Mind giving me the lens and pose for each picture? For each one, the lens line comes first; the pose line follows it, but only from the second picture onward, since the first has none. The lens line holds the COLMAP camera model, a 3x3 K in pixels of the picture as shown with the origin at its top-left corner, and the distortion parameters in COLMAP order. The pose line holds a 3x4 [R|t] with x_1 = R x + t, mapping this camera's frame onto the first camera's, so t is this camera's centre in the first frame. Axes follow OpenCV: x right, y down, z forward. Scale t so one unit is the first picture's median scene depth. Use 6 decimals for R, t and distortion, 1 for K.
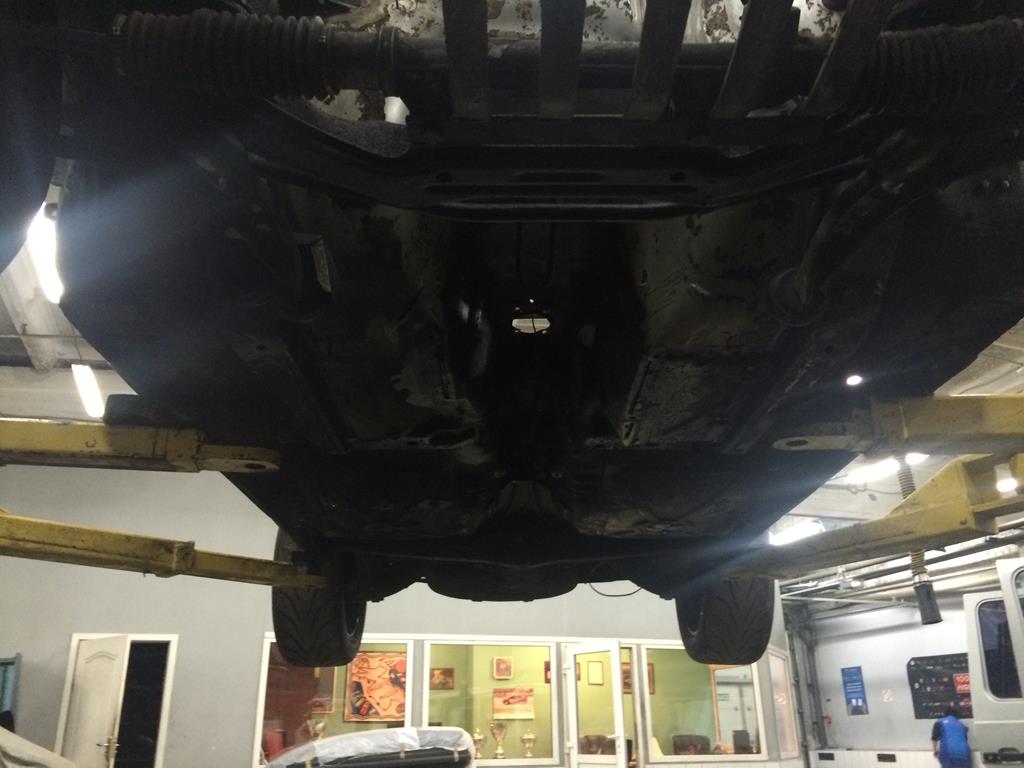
lens RADIAL K [[883.2, 0, 512.0], [0, 883.2, 384.0], [0, 0, 1]] dist [0.082424, -0.116216]
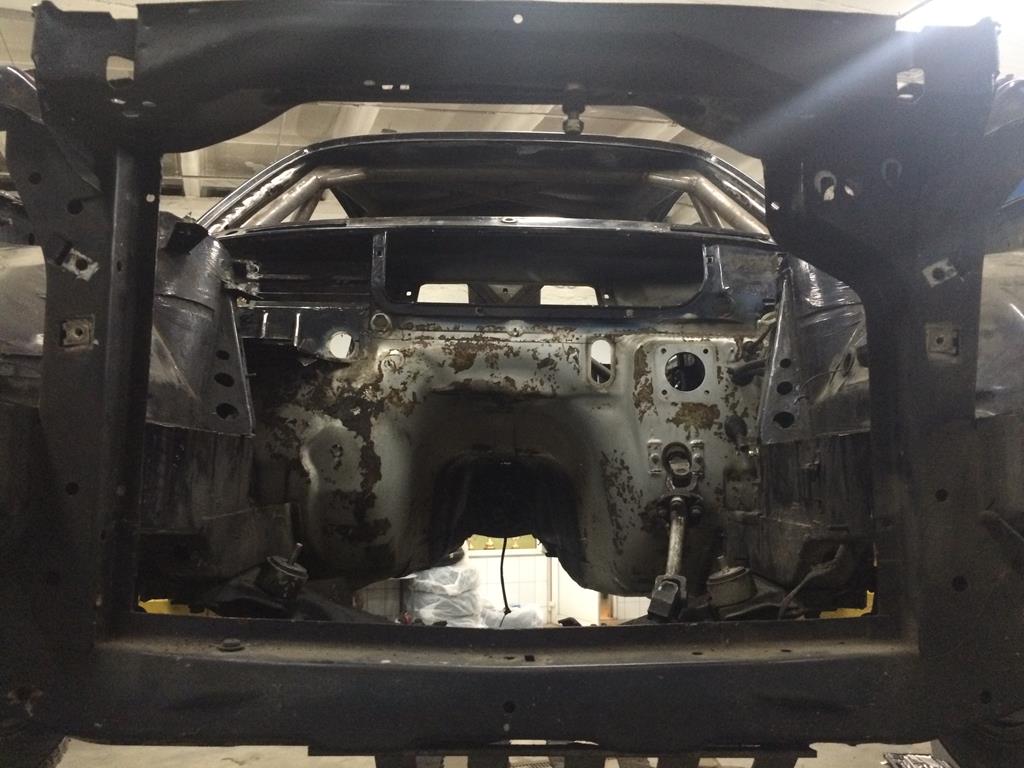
lens RADIAL K [[883.2, 0, 512.0], [0, 883.2, 384.0], [0, 0, 1]] dist [0.082424, -0.116216]
pose [[0.999931, 0.011189, 0.003559, 0.037940], [-0.011725, 0.967528, 0.252490, -0.711198], [-0.000618, -0.252515, 0.967593, -0.192799]]
